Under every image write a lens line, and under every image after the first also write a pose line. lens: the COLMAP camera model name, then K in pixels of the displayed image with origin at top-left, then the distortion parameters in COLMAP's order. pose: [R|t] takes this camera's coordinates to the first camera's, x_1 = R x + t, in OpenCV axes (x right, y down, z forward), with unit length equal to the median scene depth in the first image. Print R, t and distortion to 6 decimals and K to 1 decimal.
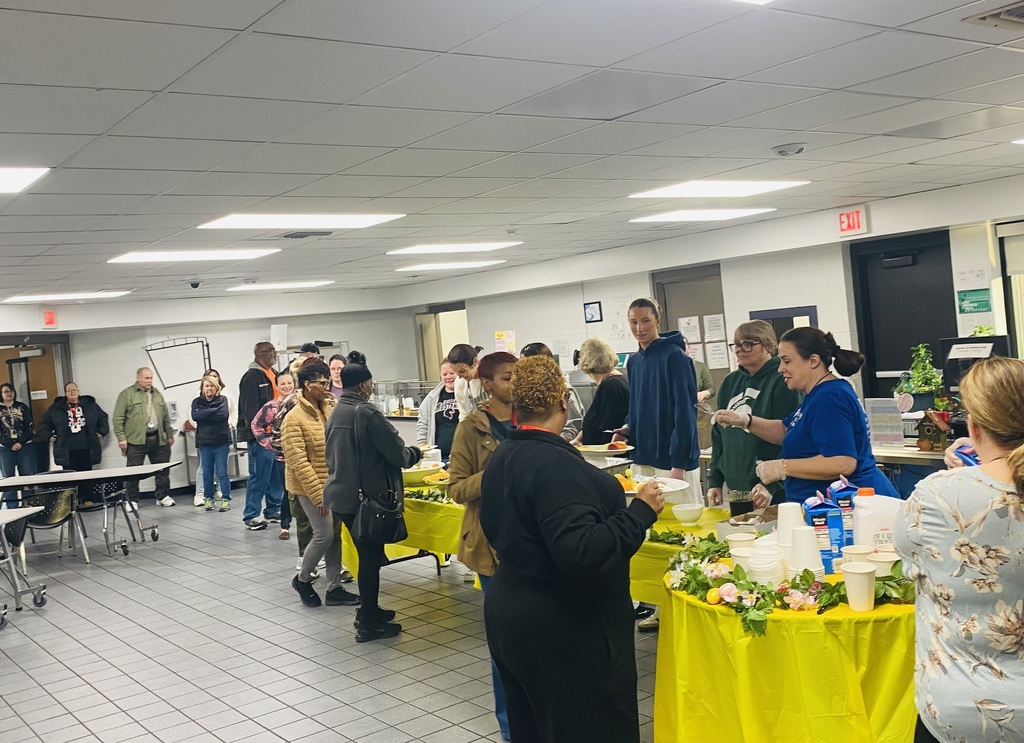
lens RADIAL K [[1032.5, 0, 512.0], [0, 1032.5, 371.5], [0, 0, 1]] dist [0.010767, 0.005174]
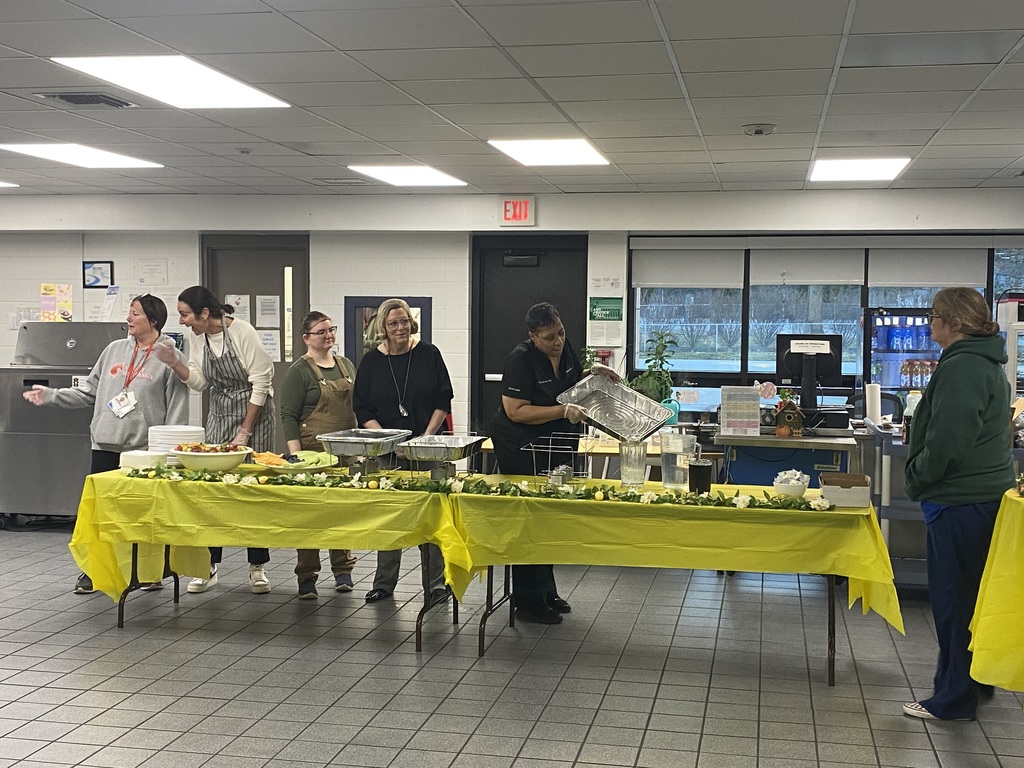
lens RADIAL K [[1264.2, 0, 512.0], [0, 1264.2, 384.0], [0, 0, 1]] dist [0.125883, -0.009453]
pose [[0.736244, 0.065652, 0.673523, -0.442657], [-0.054628, 0.997801, -0.037546, 0.055897], [-0.674507, -0.009151, 0.738212, 0.145845]]
